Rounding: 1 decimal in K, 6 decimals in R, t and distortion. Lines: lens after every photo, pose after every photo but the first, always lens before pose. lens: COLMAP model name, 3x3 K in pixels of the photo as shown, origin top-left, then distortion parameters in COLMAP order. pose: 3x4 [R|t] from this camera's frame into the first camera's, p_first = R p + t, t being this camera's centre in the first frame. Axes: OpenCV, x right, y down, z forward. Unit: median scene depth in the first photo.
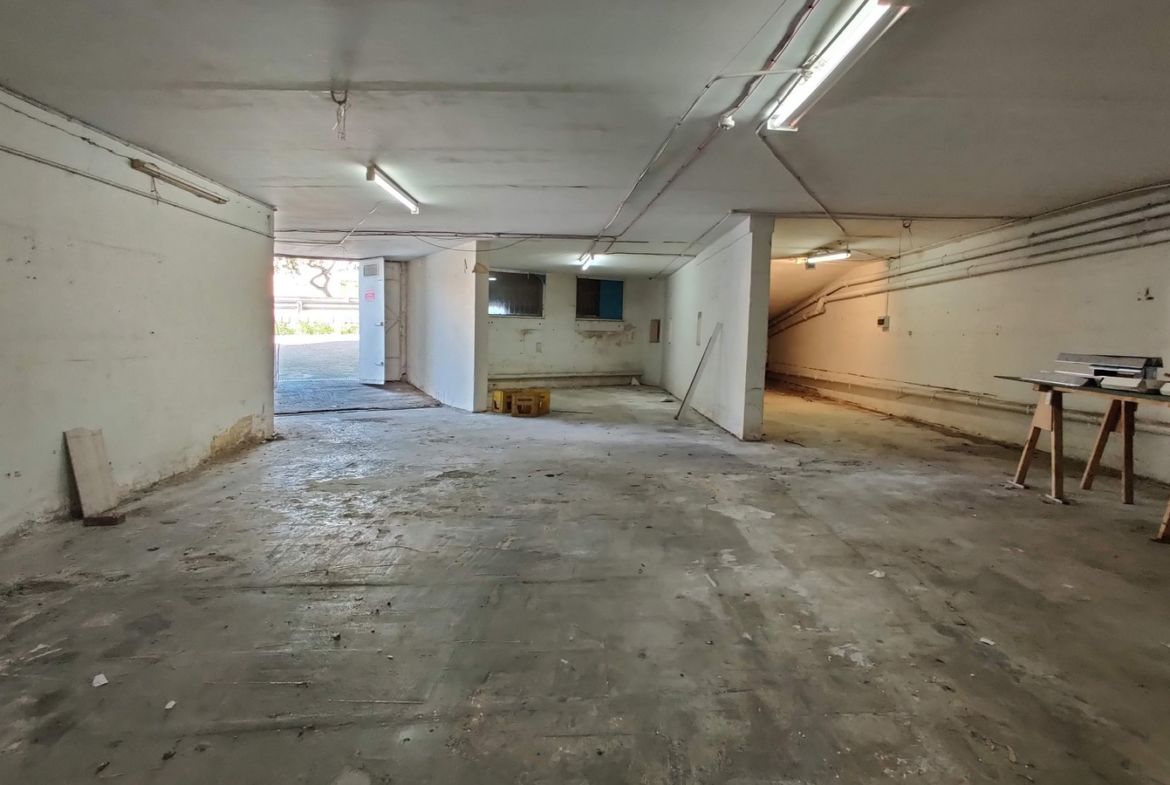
lens RADIAL K [[626.6, 0, 585.0], [0, 626.6, 392.5], [0, 0, 1]] dist [-0.001428, -0.000693]
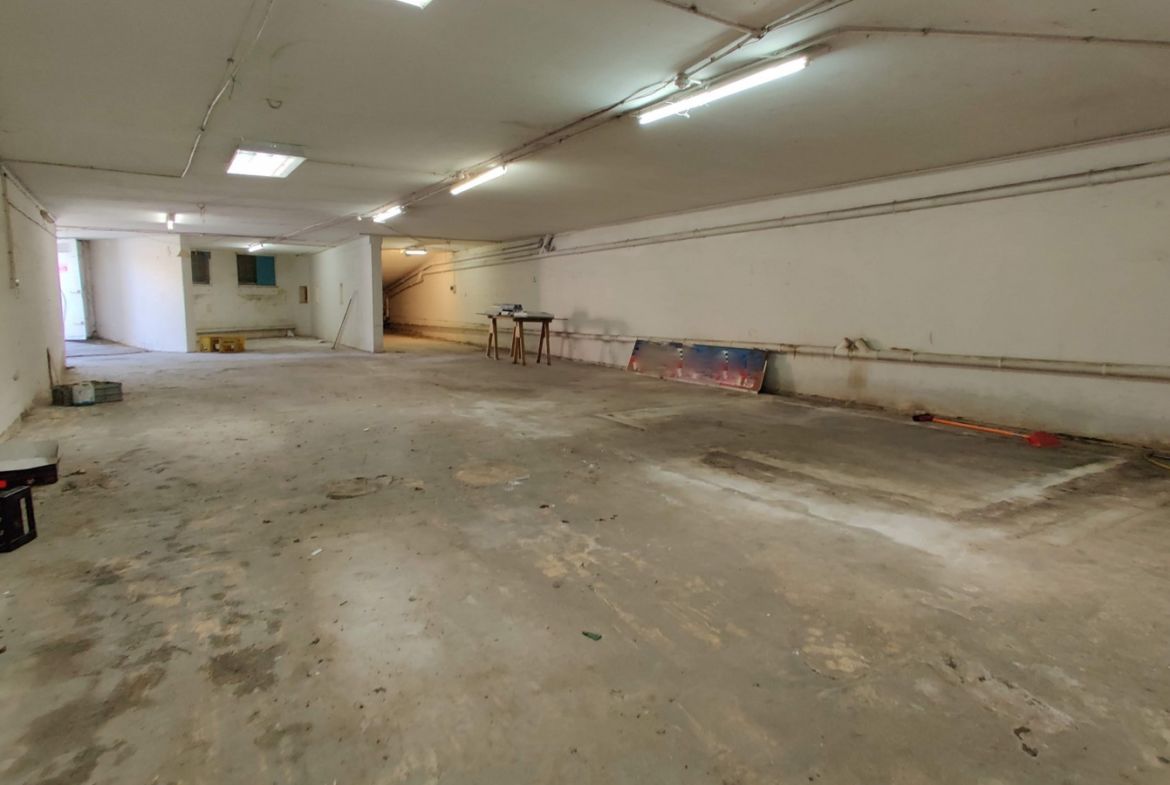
lens RADIAL K [[652.6, 0, 598.5], [0, 652.6, 388.3], [0, 0, 1]] dist [-0.049884, 0.042332]
pose [[0.835486, -0.085579, 0.542807, -0.178173], [0.057507, 0.995991, 0.068513, 0.060132], [-0.546495, -0.026026, 0.837058, -0.708589]]
